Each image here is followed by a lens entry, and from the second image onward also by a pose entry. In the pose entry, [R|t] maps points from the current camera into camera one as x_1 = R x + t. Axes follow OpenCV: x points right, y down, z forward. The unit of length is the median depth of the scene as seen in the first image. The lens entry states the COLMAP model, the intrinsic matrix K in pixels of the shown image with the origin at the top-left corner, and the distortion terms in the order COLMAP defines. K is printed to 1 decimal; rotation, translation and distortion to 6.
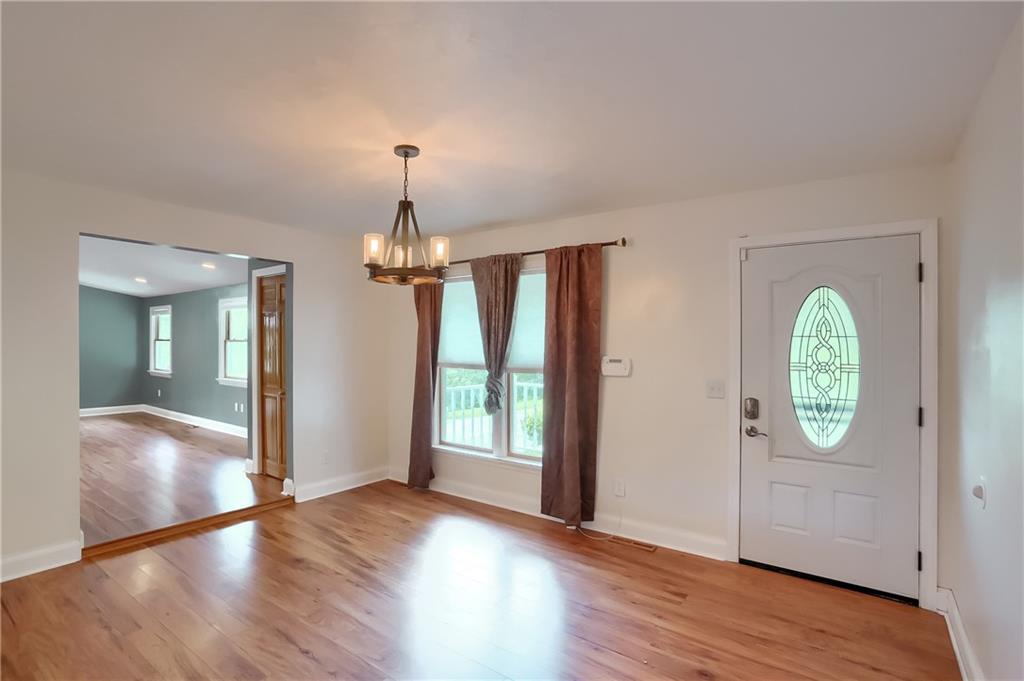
lens RADIAL K [[507.9, 0, 512.0], [0, 507.9, 340.5], [0, 0, 1]] dist [-0.061281, 0.023498]
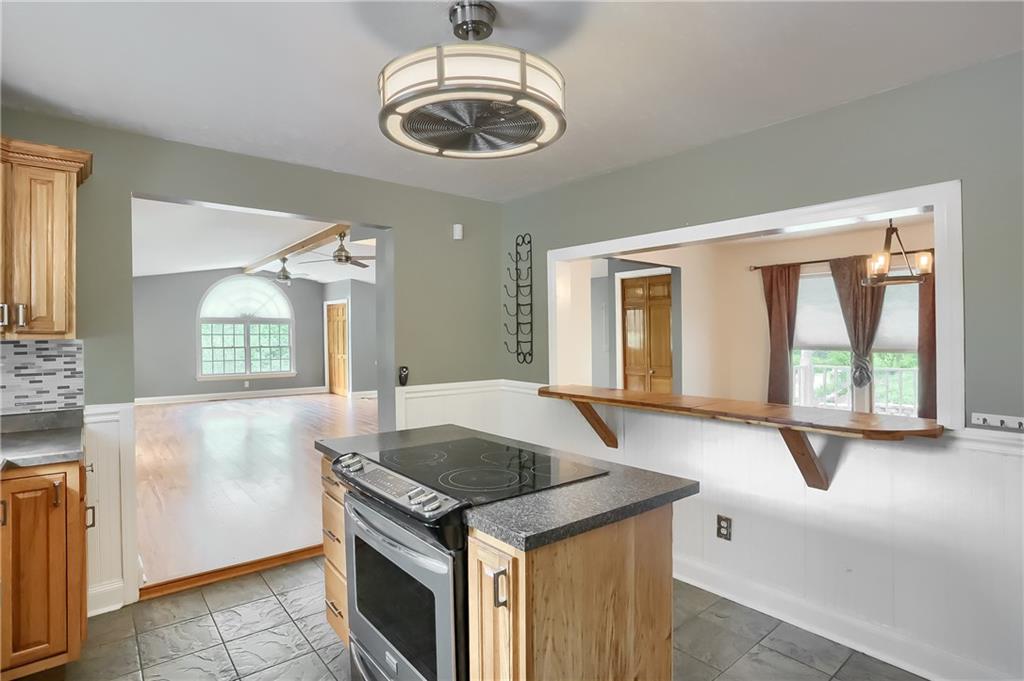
lens RADIAL K [[532.6, 0, 511.9], [0, 532.6, 336.4], [0, 0, 1]] dist [-0.061639, 0.030342]
pose [[0.967689, -0.009184, -0.251981, -0.509600], [0.011277, 0.999913, 0.006864, 0.006474], [0.251896, -0.009484, 0.967708, -0.401141]]
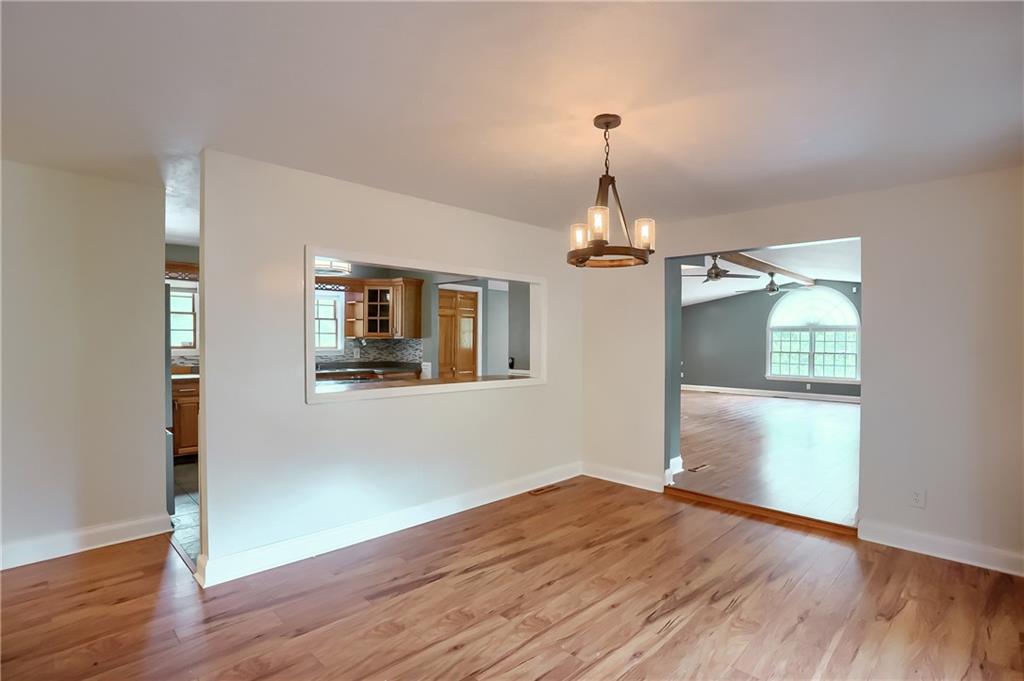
lens RADIAL K [[507.9, 0, 512.0], [0, 507.9, 340.5], [0, 0, 1]] dist [-0.061281, 0.023498]
pose [[-0.165032, -0.005529, -0.986273, 0.450938], [-0.007207, 0.999964, -0.004400, 0.019074], [0.986262, 0.006382, -0.165066, 0.607626]]
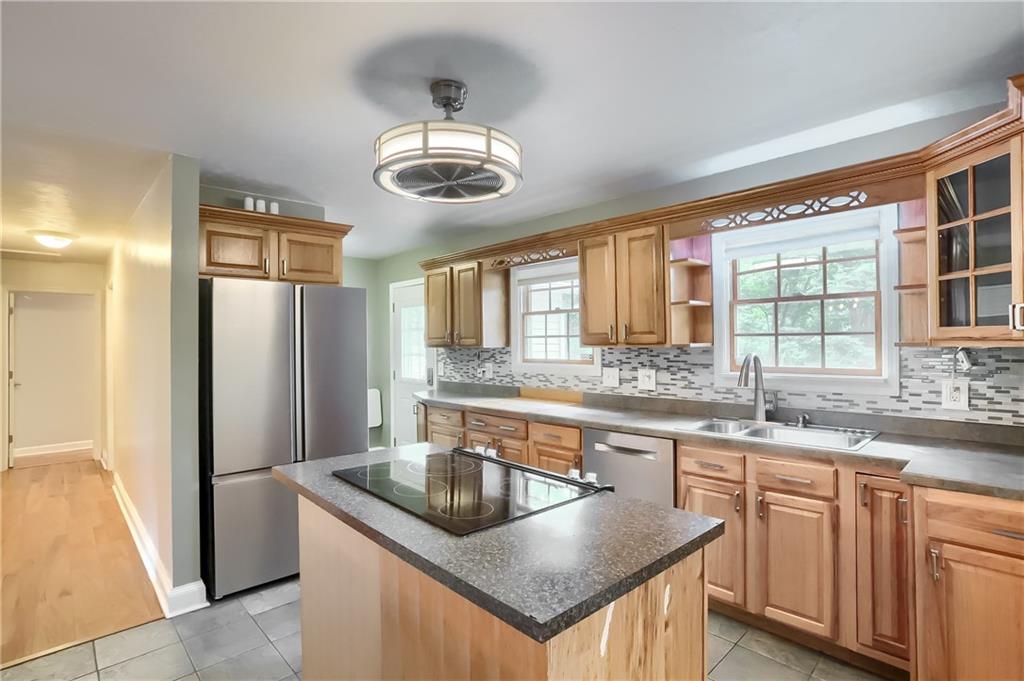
lens RADIAL K [[505.3, 0, 535.2], [0, 505.3, 338.7], [0, 0, 1]] dist [-0.058746, 0.041091]
pose [[-0.991372, -0.002681, 0.131054, -0.768902], [-0.004256, 0.999922, -0.011742, 0.007987], [-0.131013, -0.012199, -0.991306, 0.395792]]
